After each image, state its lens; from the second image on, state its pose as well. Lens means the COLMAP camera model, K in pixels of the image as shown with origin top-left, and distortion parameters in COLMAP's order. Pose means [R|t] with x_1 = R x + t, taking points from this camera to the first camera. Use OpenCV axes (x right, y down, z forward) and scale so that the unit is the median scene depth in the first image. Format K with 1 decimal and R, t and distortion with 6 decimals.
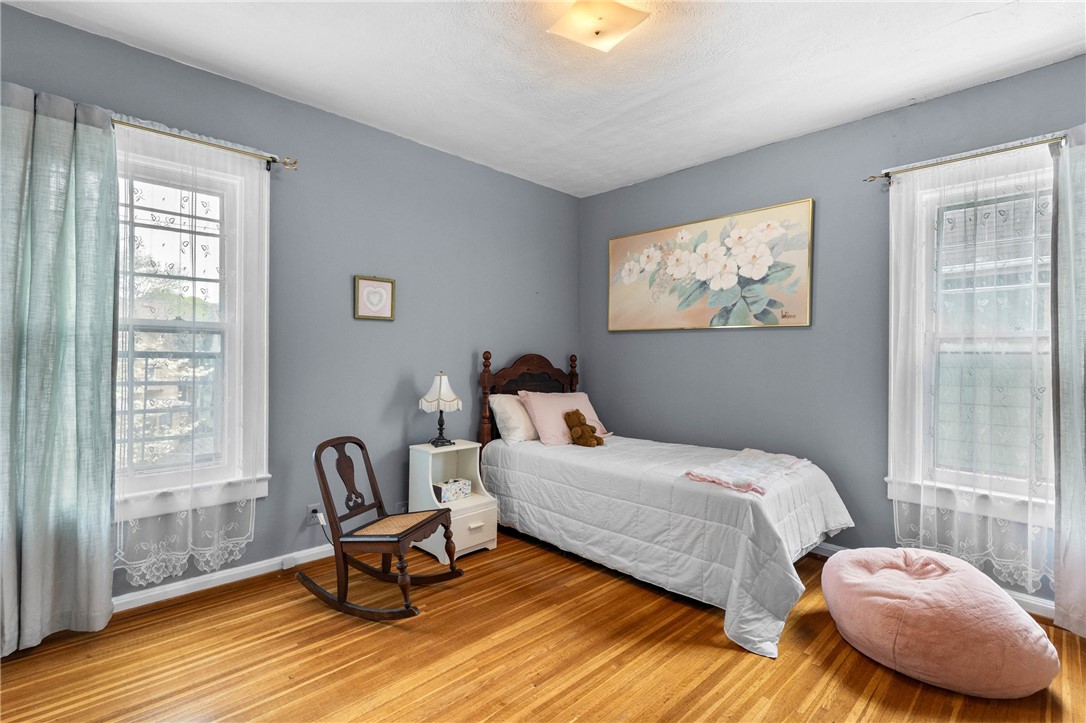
lens RADIAL K [[494.7, 0, 510.1], [0, 494.7, 359.0], [0, 0, 1]] dist [0.003531, -0.000347]
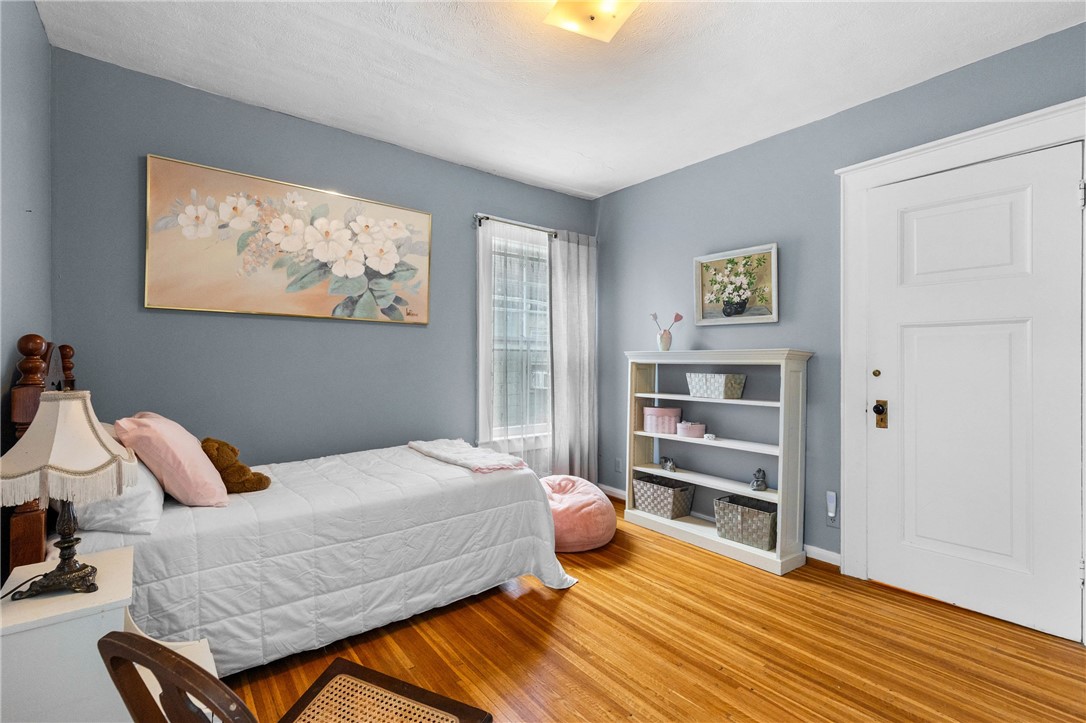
lens RADIAL K [[494.7, 0, 541.7], [0, 494.7, 359.8], [0, 0, 1]] dist [0.003531, -0.000347]
pose [[0.068967, -0.013658, 0.997525, -0.477981], [-0.004347, 0.999893, 0.013991, -0.003061], [-0.997609, -0.005301, 0.068901, 0.613974]]
